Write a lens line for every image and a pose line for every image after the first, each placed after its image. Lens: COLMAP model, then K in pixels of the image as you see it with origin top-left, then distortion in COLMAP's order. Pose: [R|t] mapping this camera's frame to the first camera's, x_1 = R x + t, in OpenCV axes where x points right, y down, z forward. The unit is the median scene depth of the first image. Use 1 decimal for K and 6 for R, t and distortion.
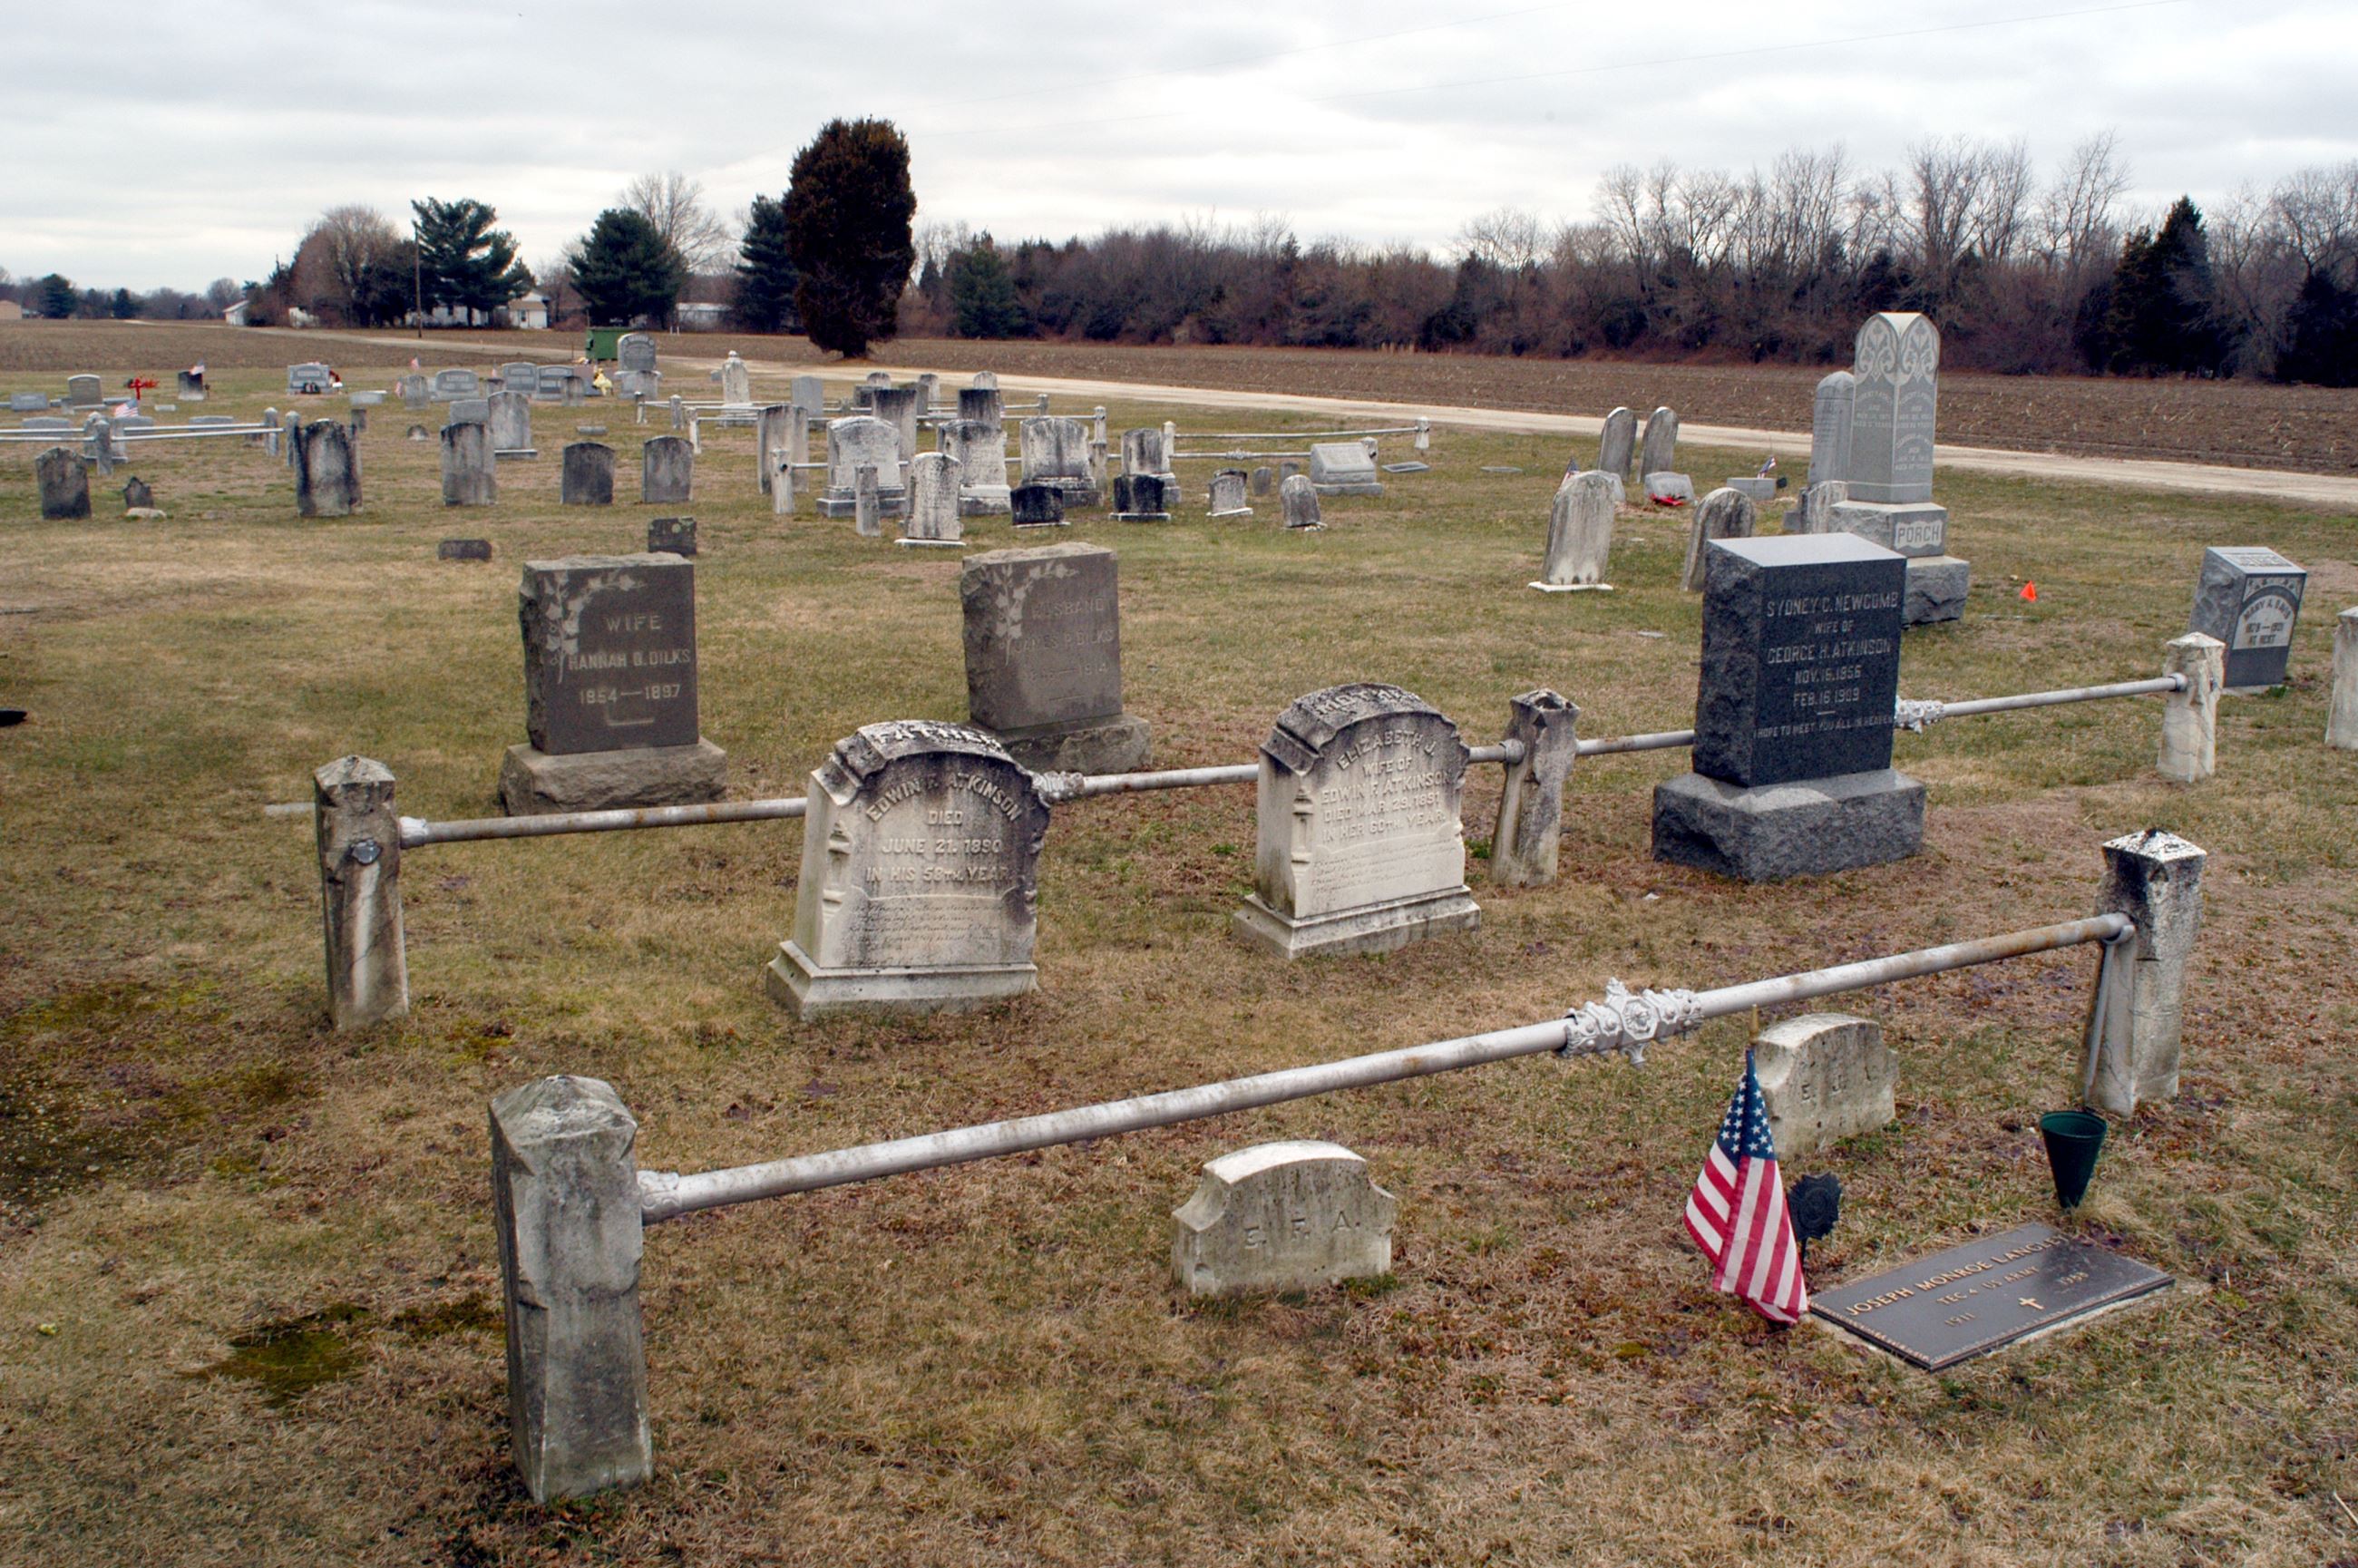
lens RADIAL K [[2081.8, 0, 1179.0], [0, 2081.8, 784.0], [0, 0, 1]] dist [-0.109627, 0.098188]
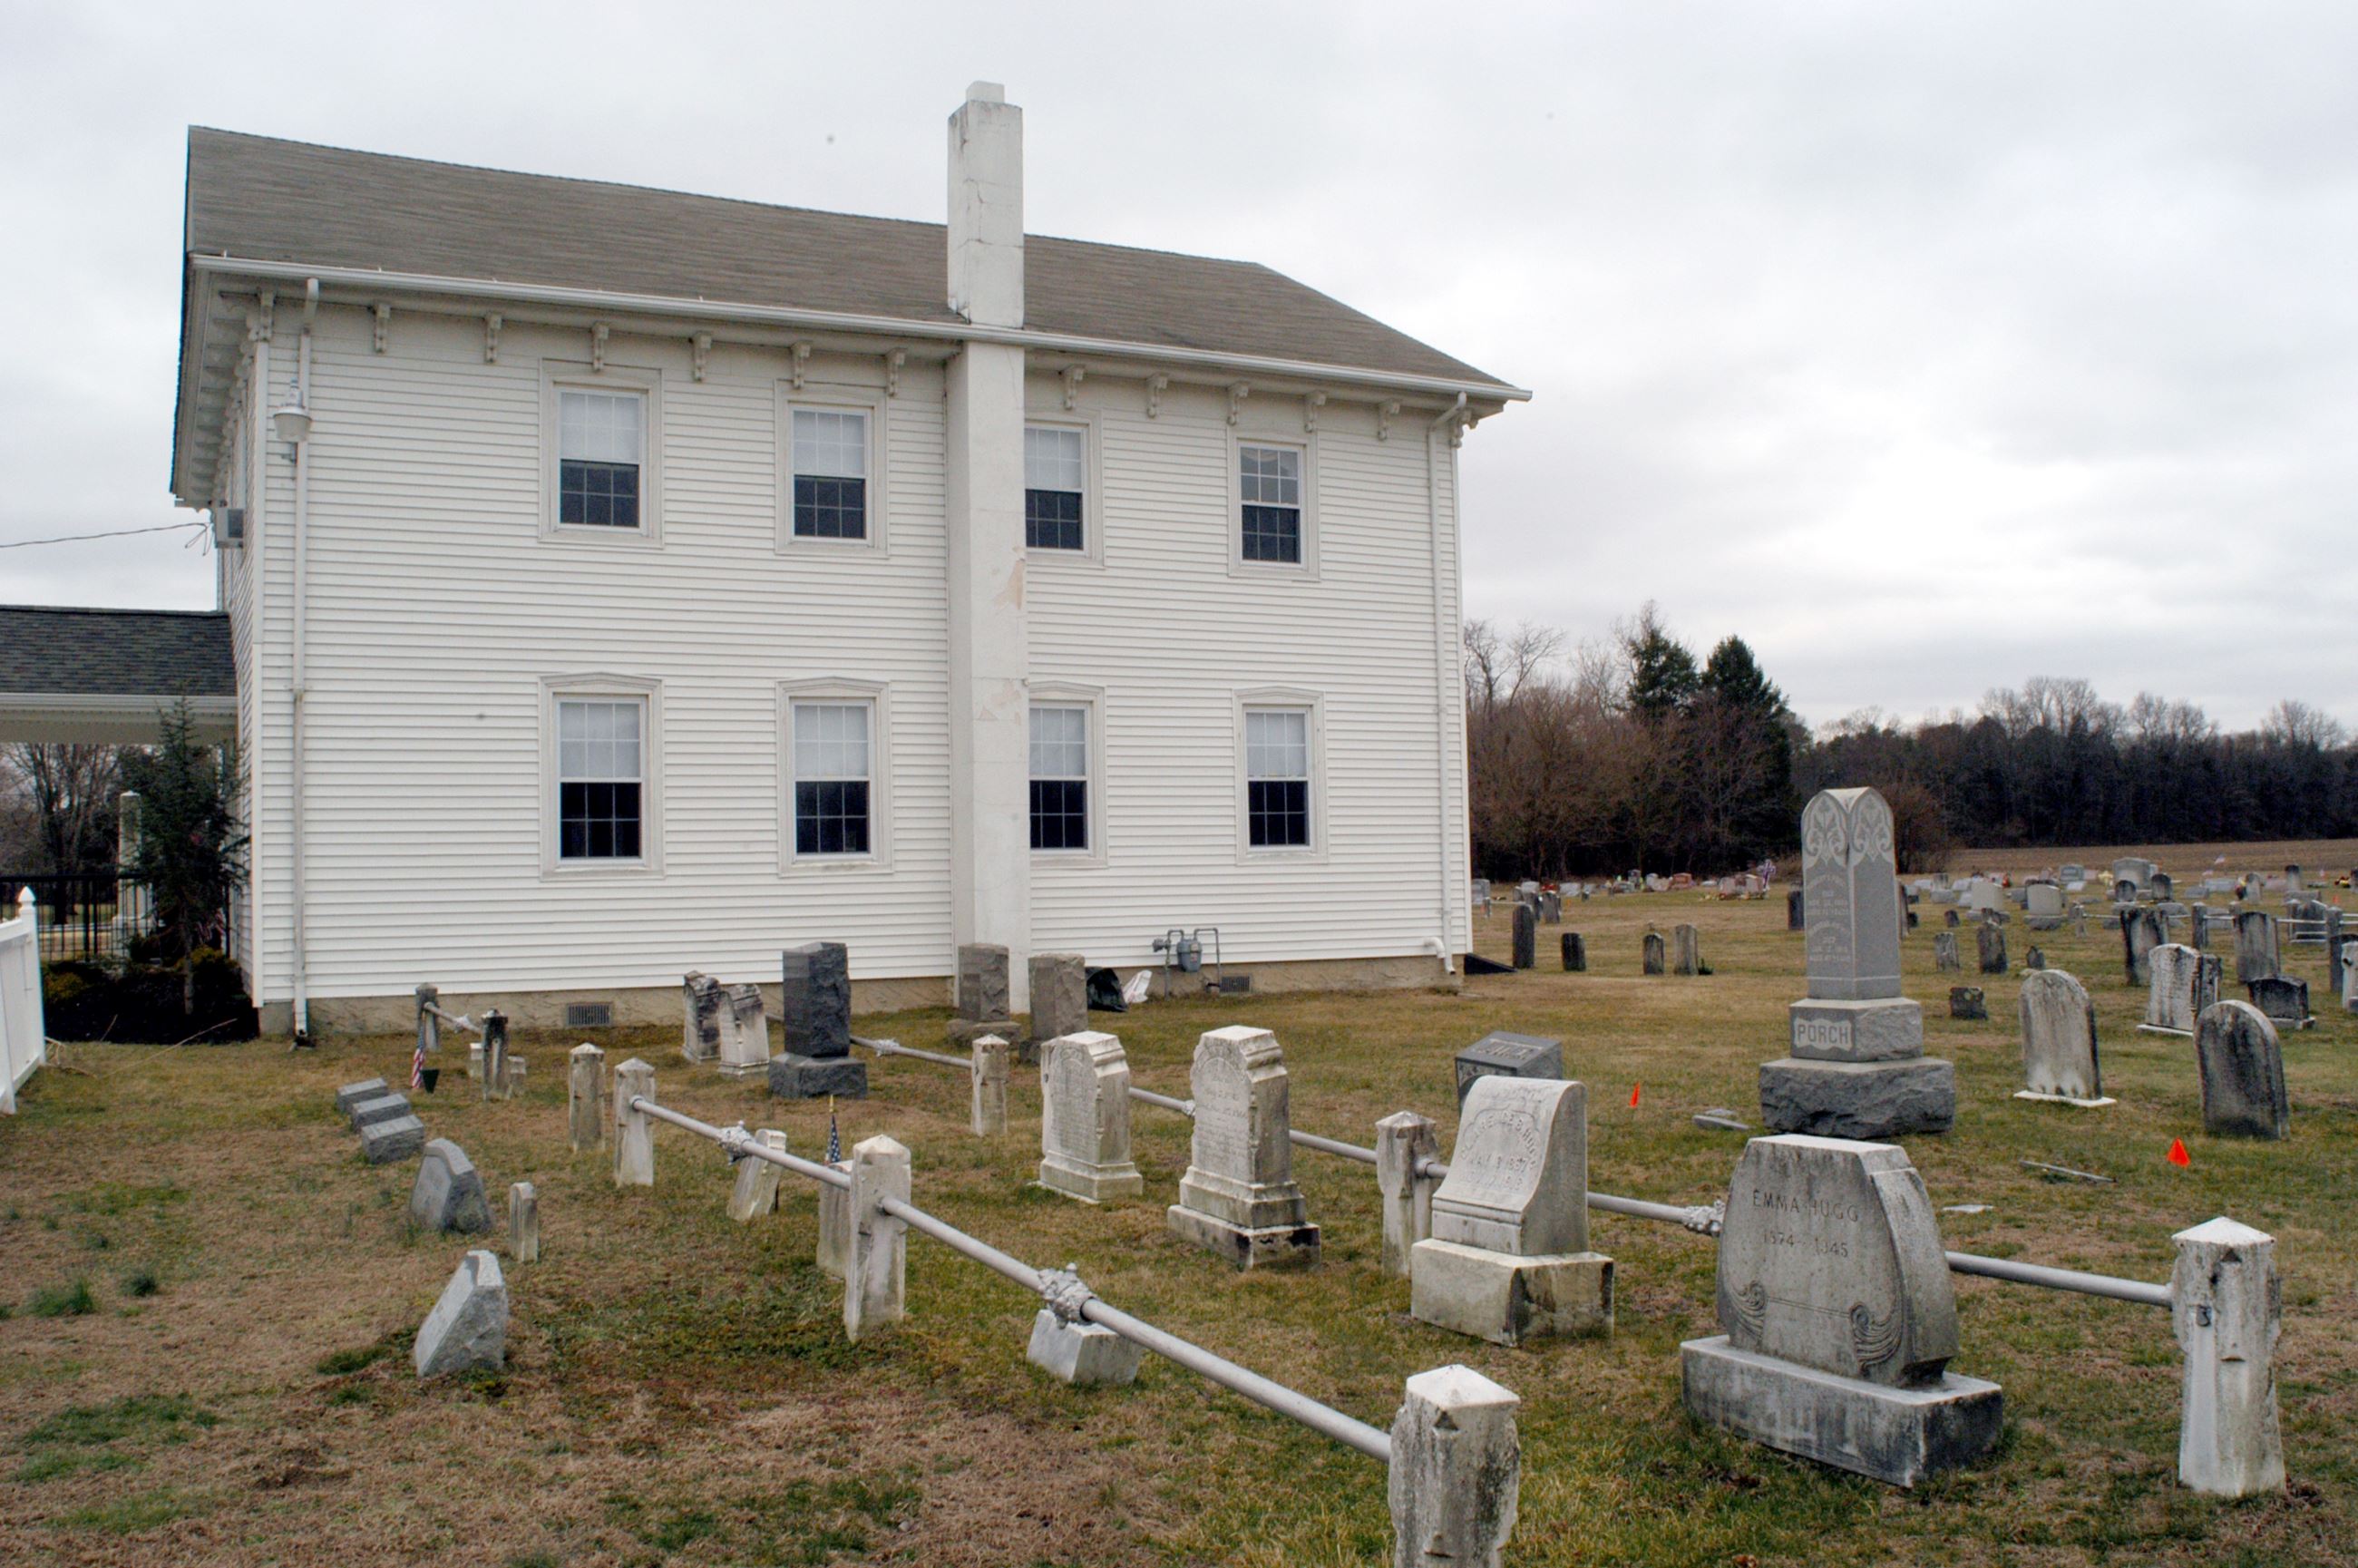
lens RADIAL K [[2081.8, 0, 1179.0], [0, 2081.8, 784.0], [0, 0, 1]] dist [-0.109627, 0.098188]
pose [[-0.041964, -0.050583, -0.997838, 1.046362], [-0.193177, 0.980283, -0.041569, -0.113693], [0.980266, 0.191015, -0.050908, 0.626304]]
